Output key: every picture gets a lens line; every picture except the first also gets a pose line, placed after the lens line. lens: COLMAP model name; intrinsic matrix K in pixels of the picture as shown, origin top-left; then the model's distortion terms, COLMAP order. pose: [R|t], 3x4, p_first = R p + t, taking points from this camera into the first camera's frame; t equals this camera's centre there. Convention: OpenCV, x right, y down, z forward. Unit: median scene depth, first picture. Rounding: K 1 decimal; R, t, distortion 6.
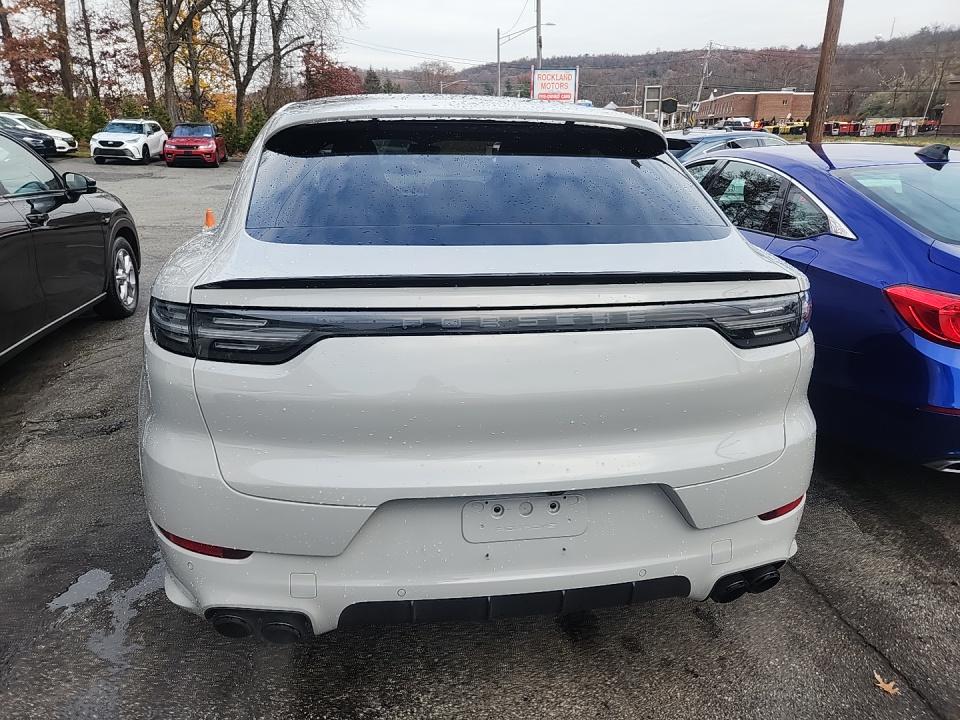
lens RADIAL K [[644.4, 0, 470.0], [0, 644.4, 342.4], [0, 0, 1]] dist [0.062486, -0.046499]
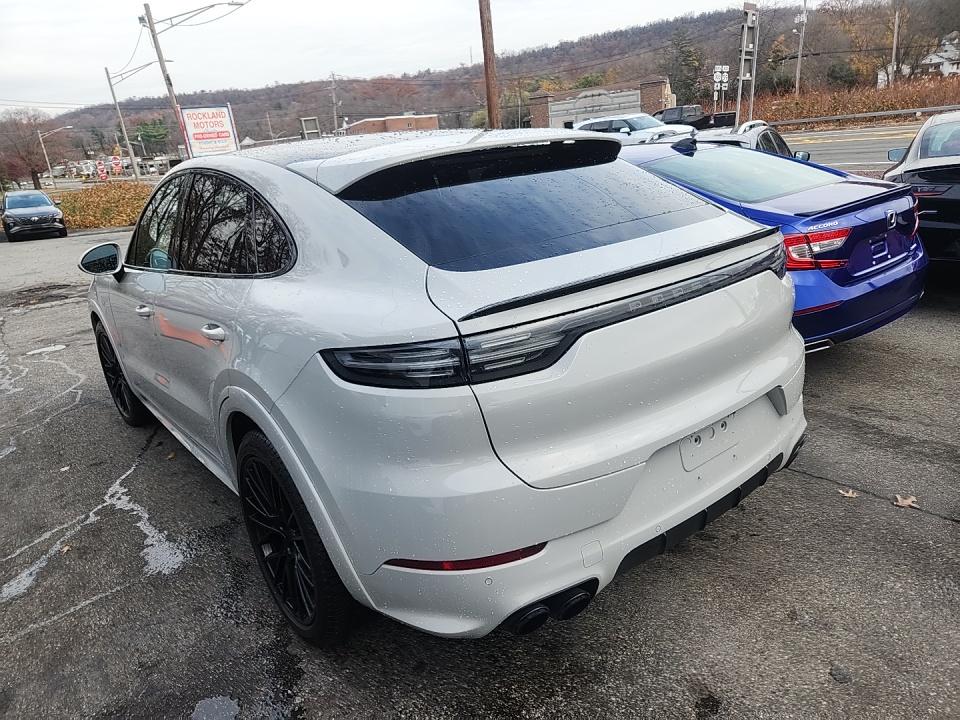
lens RADIAL K [[644.3, 0, 477.1], [0, 644.3, 360.1], [0, 0, 1]] dist [0.064250, -0.057221]
pose [[0.860237, -0.246682, 0.446251, -0.382304], [0.255102, 0.965992, 0.042229, -0.025143], [-0.441492, 0.077513, 0.893911, 0.018189]]
